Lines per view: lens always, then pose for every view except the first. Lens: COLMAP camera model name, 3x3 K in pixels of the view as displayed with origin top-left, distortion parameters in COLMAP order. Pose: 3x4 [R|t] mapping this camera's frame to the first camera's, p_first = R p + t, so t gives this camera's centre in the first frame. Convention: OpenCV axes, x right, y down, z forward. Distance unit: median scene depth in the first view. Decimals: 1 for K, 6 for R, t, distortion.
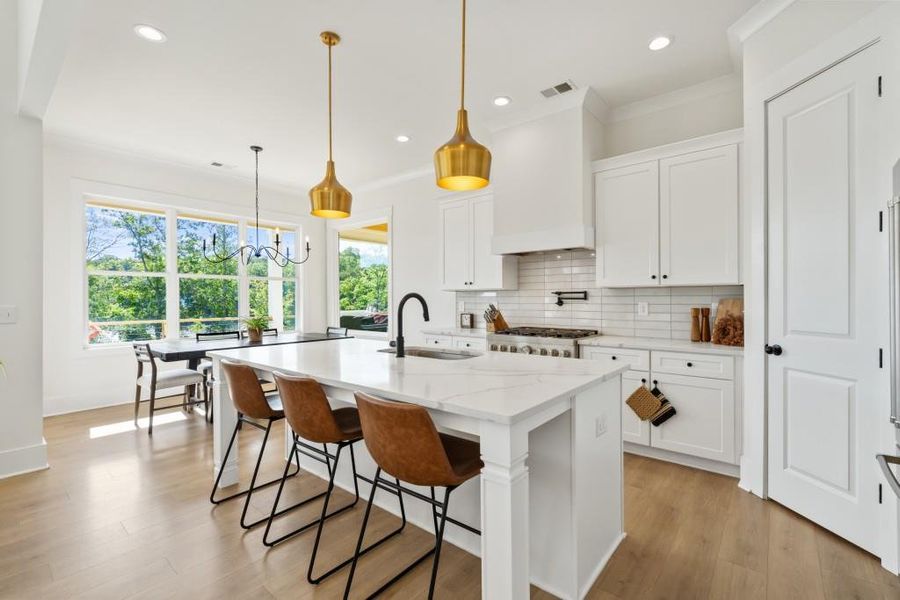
lens RADIAL K [[398.5, 0, 447.2], [0, 398.5, 293.7], [0, 0, 1]] dist [0.000288, 0.000282]
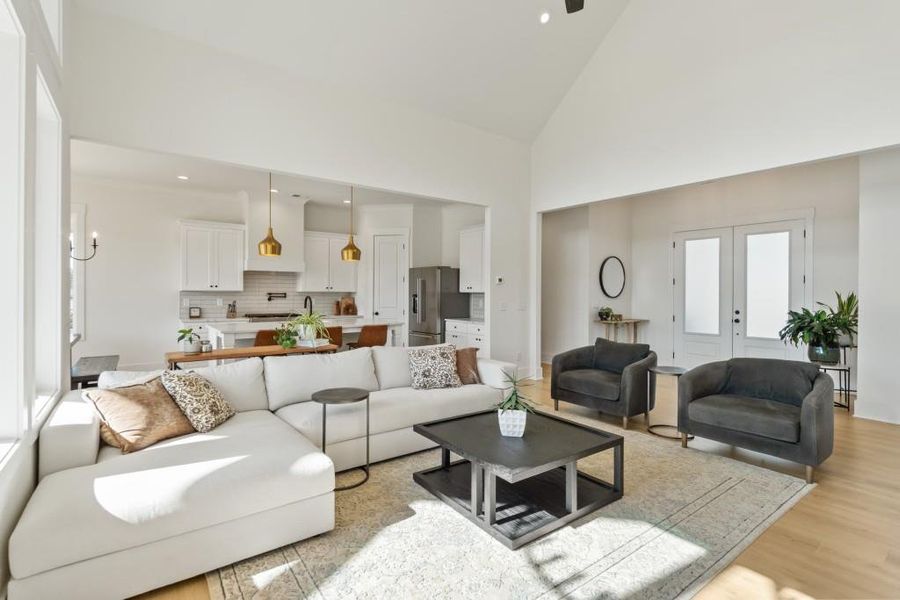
lens RADIAL K [[398.5, 0, 447.2], [0, 398.5, 293.7], [0, 0, 1]] dist [0.000288, 0.000282]
pose [[0.253533, 0.005718, 0.967310, -1.219480], [-0.020695, 0.999786, -0.000486, -0.016986], [-0.967105, -0.019895, 0.253597, -0.207995]]
